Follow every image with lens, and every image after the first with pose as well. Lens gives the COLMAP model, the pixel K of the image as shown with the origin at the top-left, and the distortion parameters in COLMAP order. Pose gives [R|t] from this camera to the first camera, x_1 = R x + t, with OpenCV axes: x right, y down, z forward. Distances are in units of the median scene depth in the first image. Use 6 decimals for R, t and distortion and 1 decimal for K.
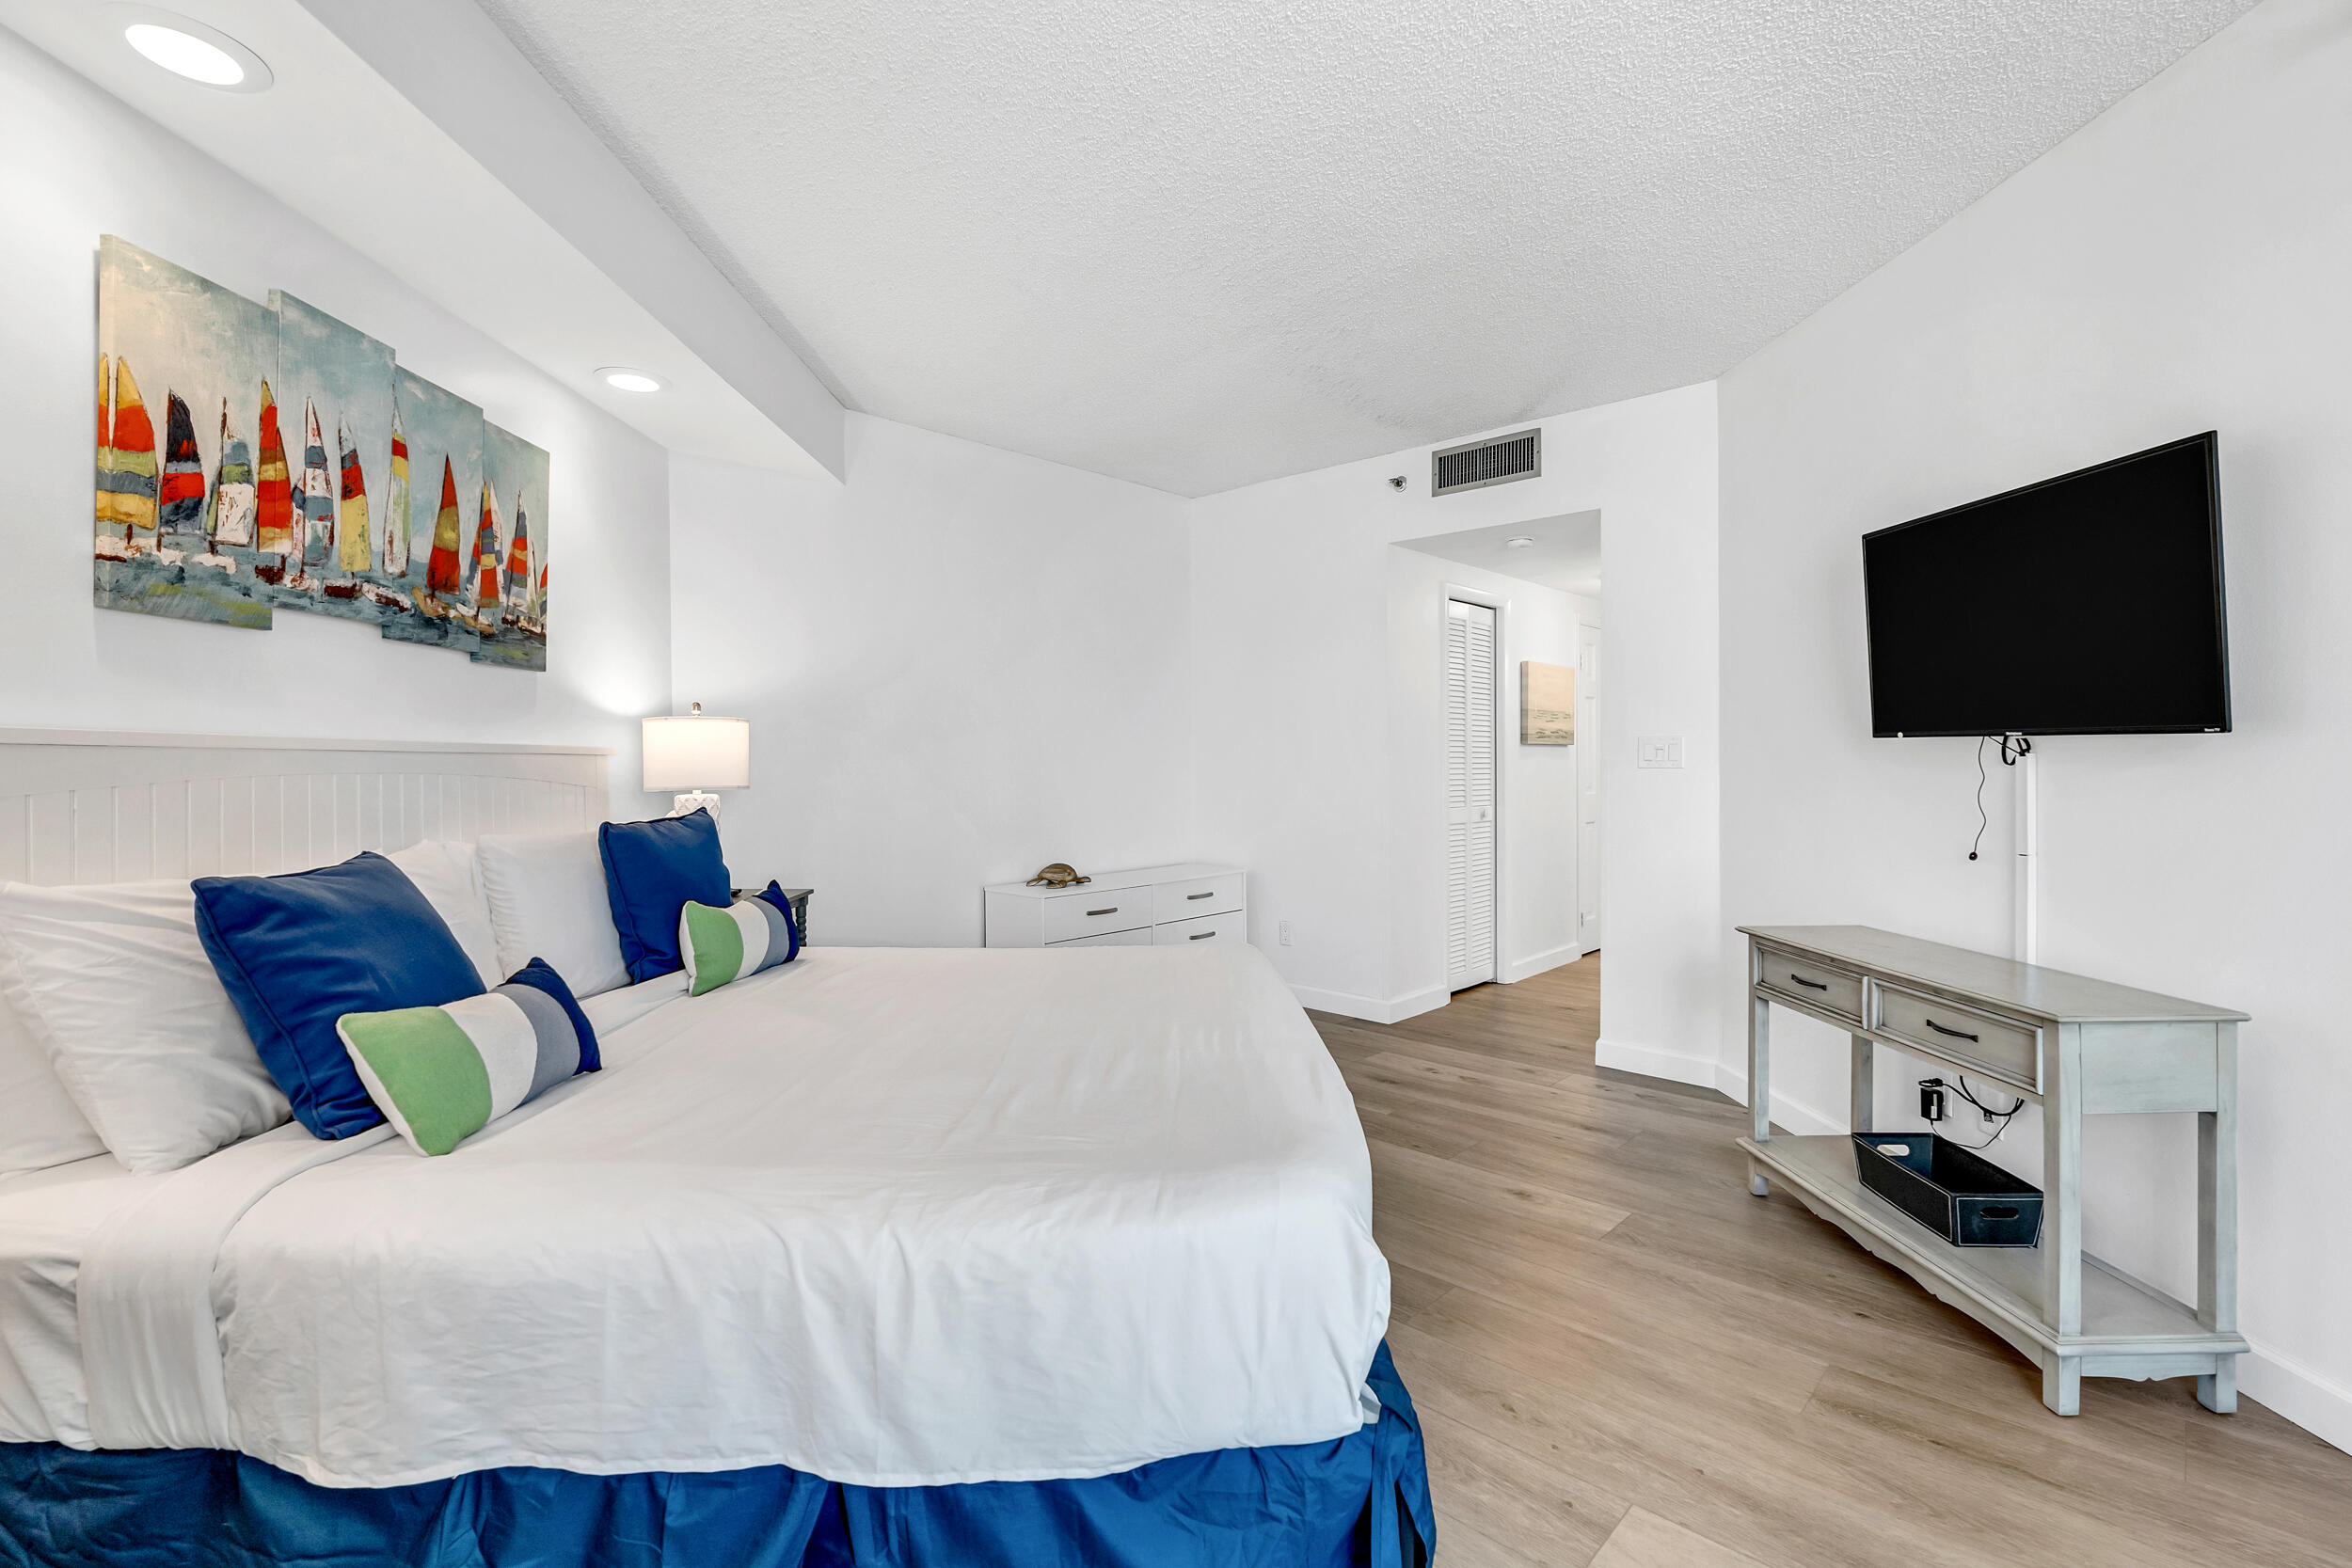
lens RADIAL K [[1066.1, 0, 1181.1], [0, 1066.1, 765.2], [0, 0, 1]] dist [-0.004702, 0.000549]
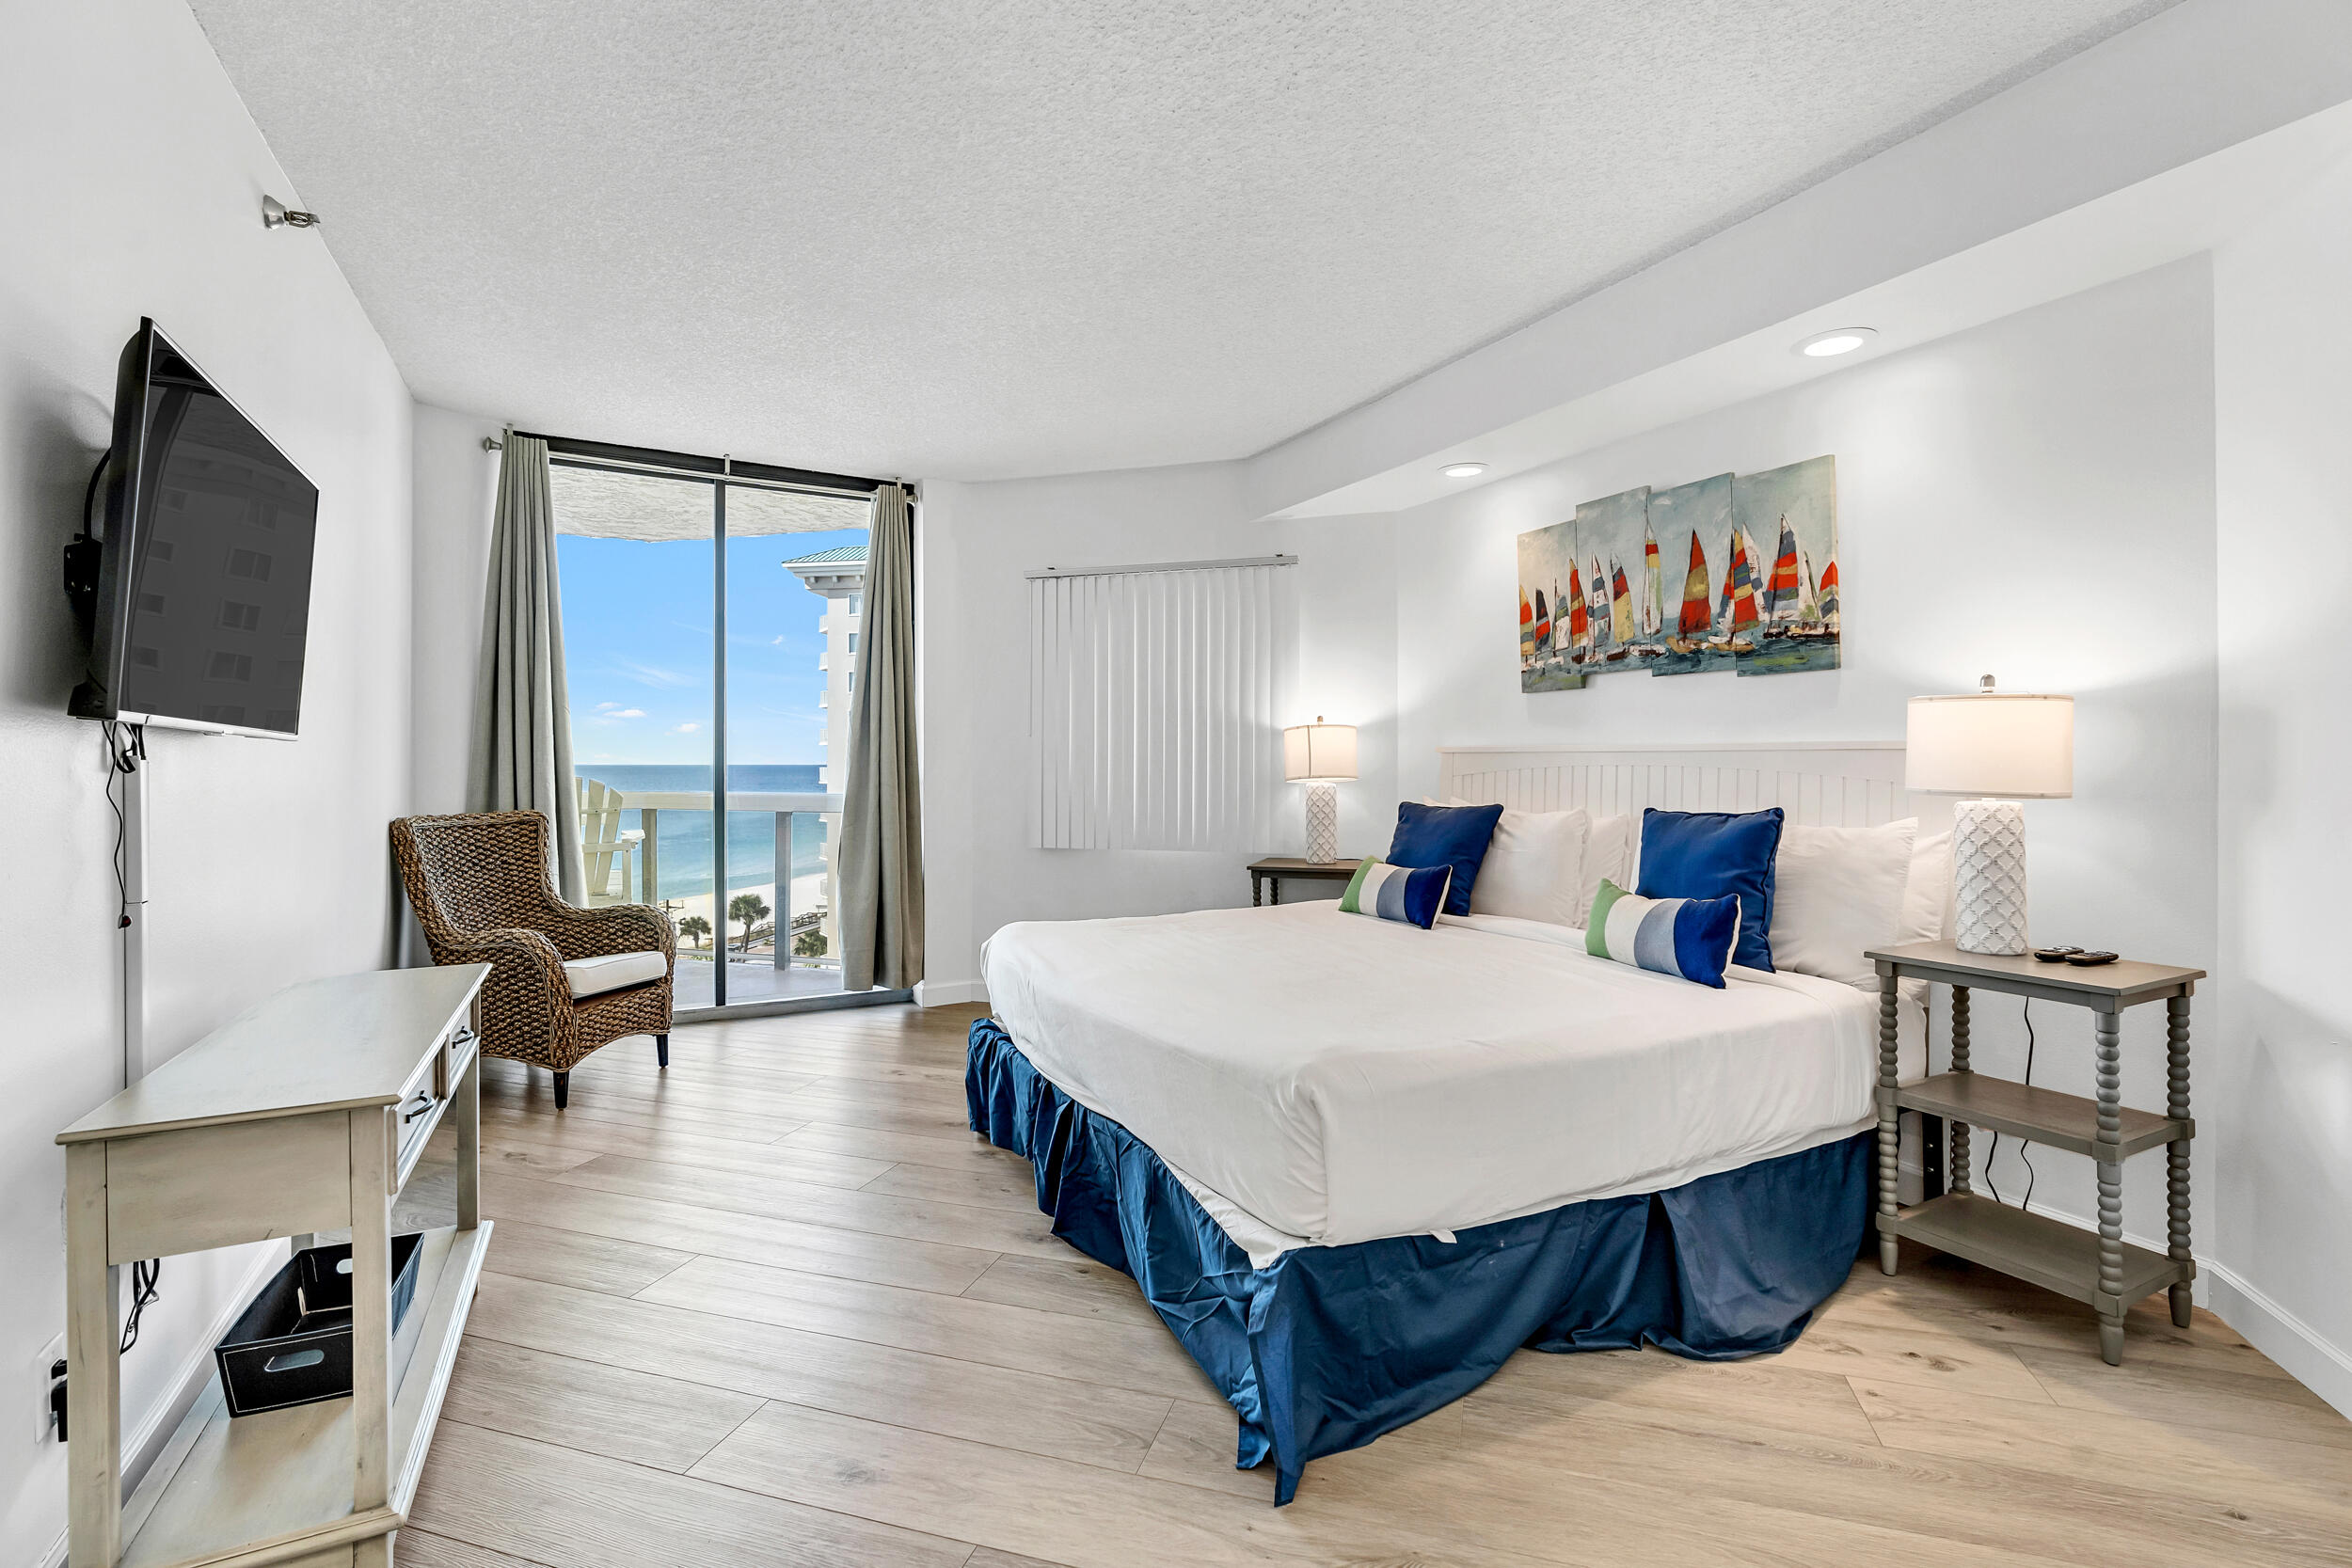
lens RADIAL K [[1082.0, 0, 1185.5], [0, 1082.0, 765.4], [0, 0, 1]] dist [0.000375, 0.001593]
pose [[-0.898064, 0.004830, -0.439838, 0.513196], [0.002091, 0.999975, 0.006712, -0.004872], [0.439860, 0.005108, -0.898052, 2.041171]]
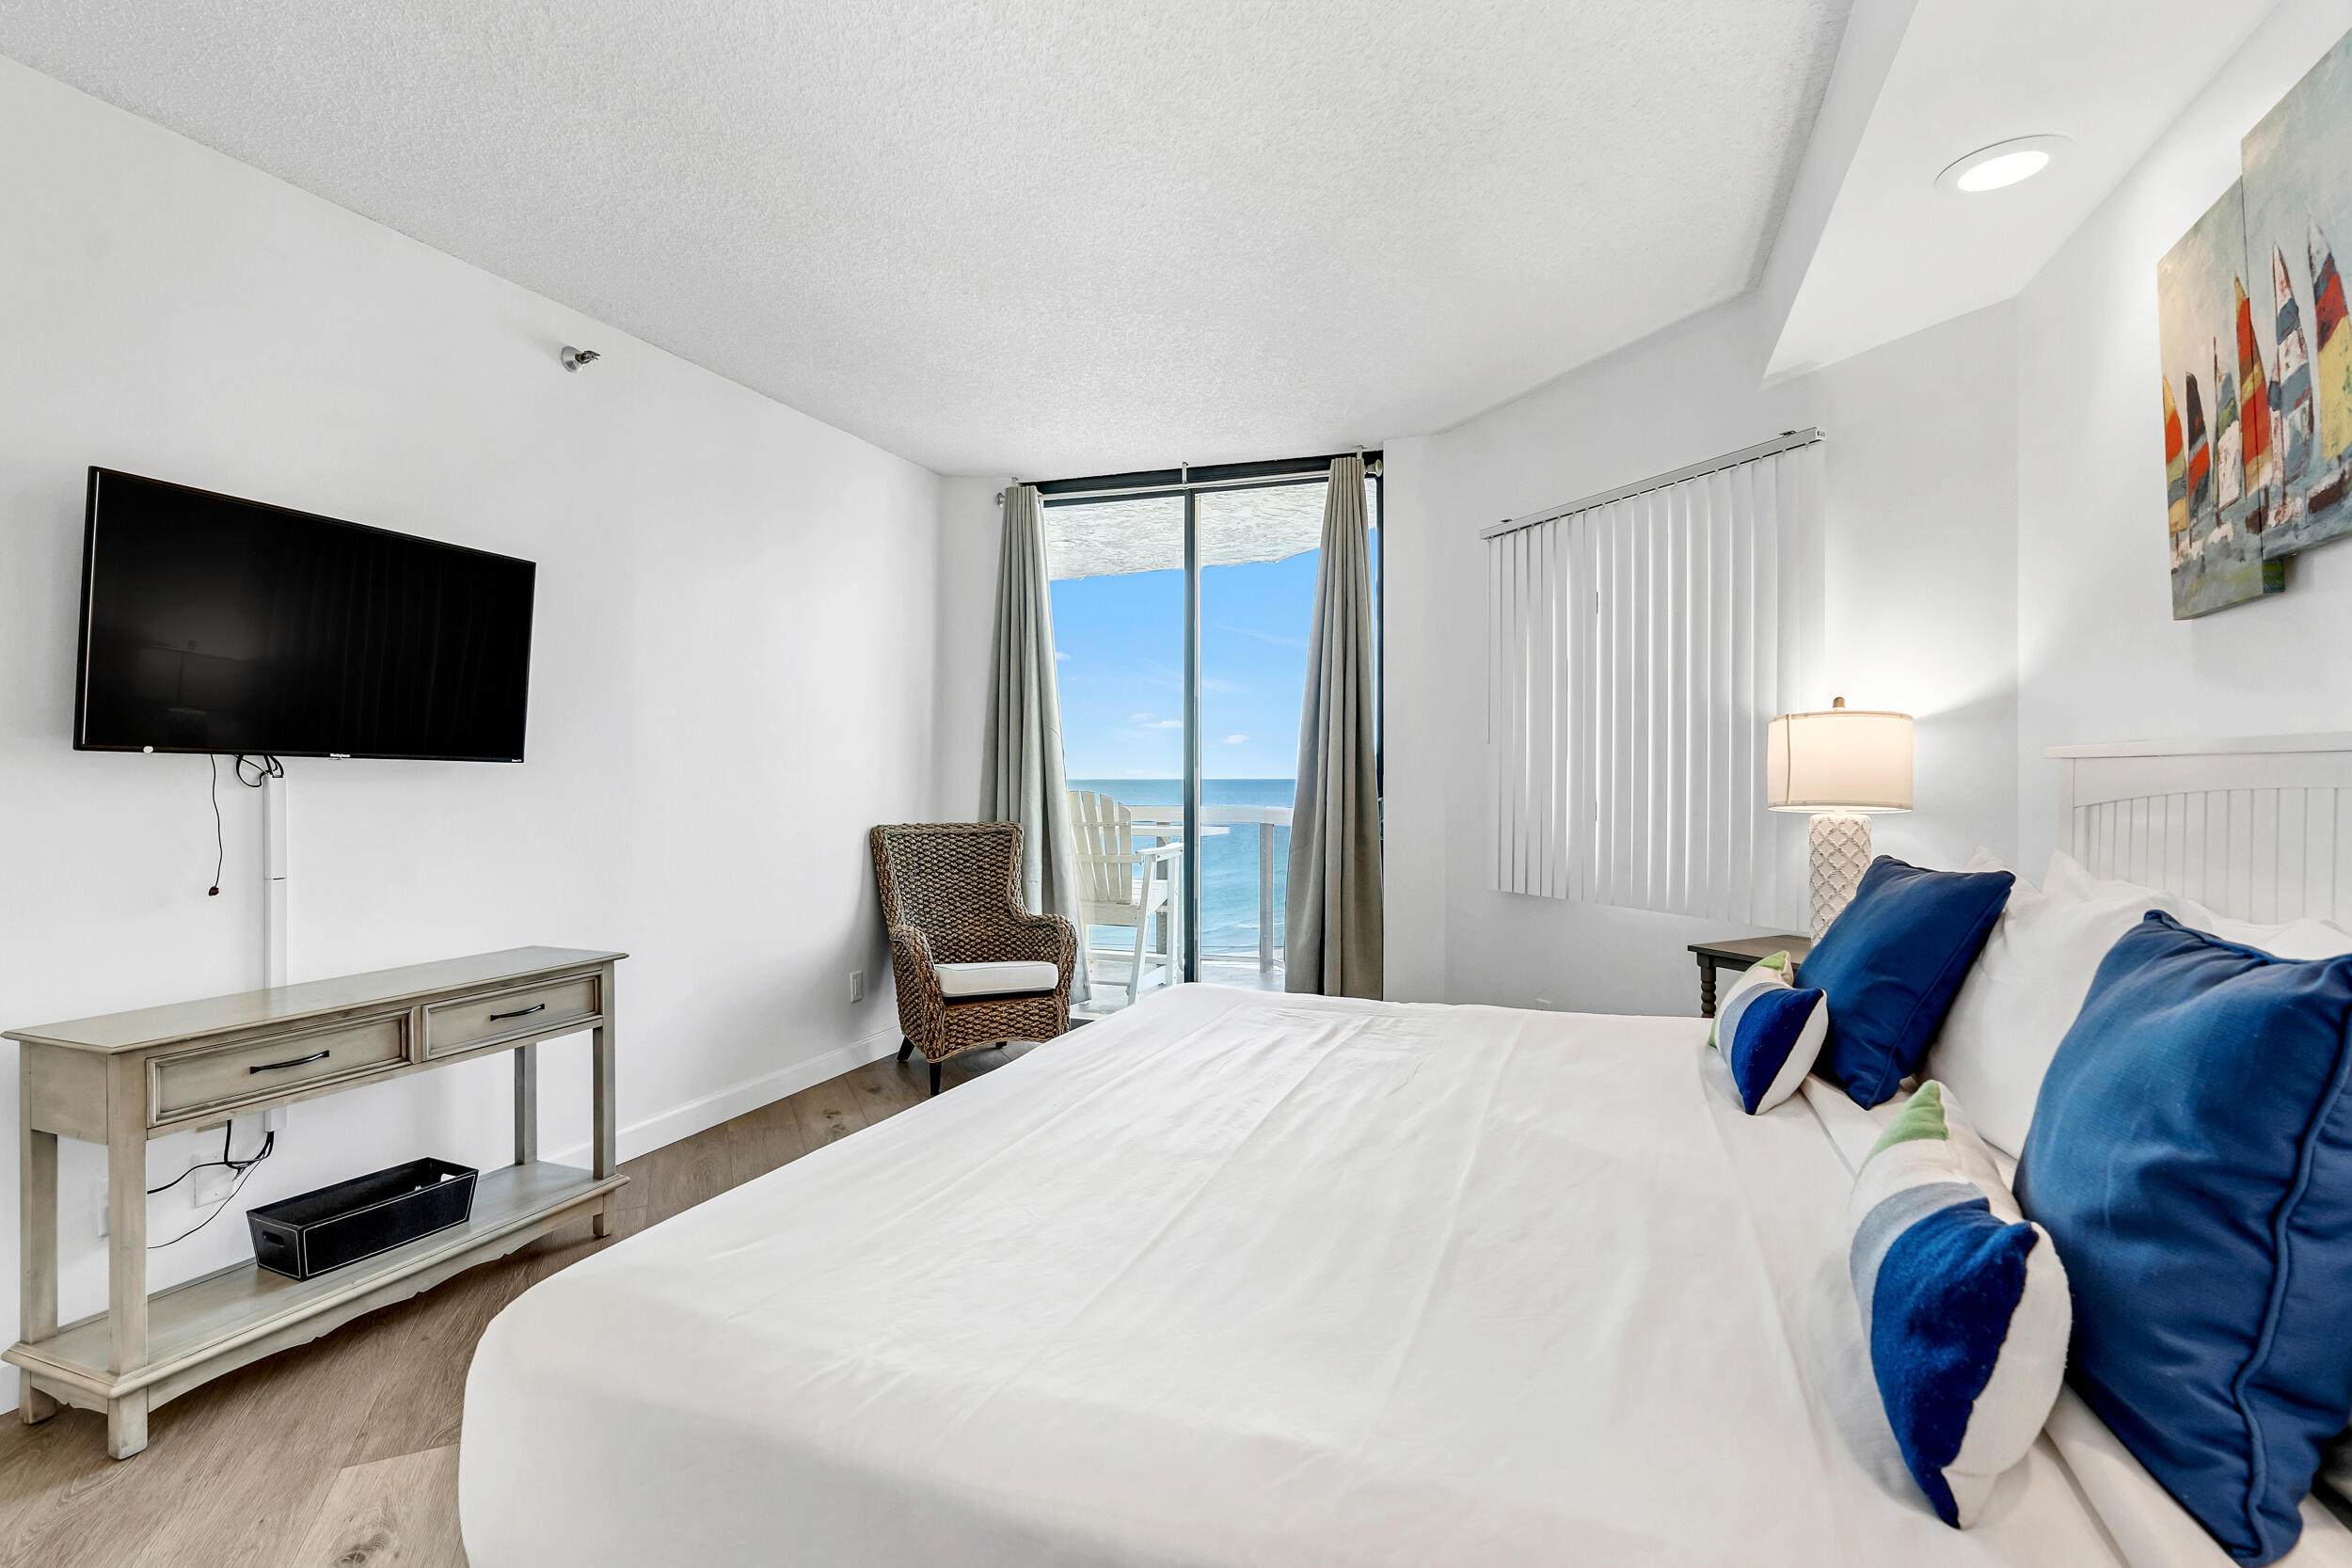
lens RADIAL K [[1093.8, 0, 1176.0], [0, 1093.8, 784.0], [0, 0, 1]] dist [-0.006759, 0.000268]
pose [[-0.925491, 0.004037, 0.378749, -0.372850], [0.007727, 0.999936, 0.008224, -0.004864], [-0.378692, 0.010538, -0.925463, 1.695257]]
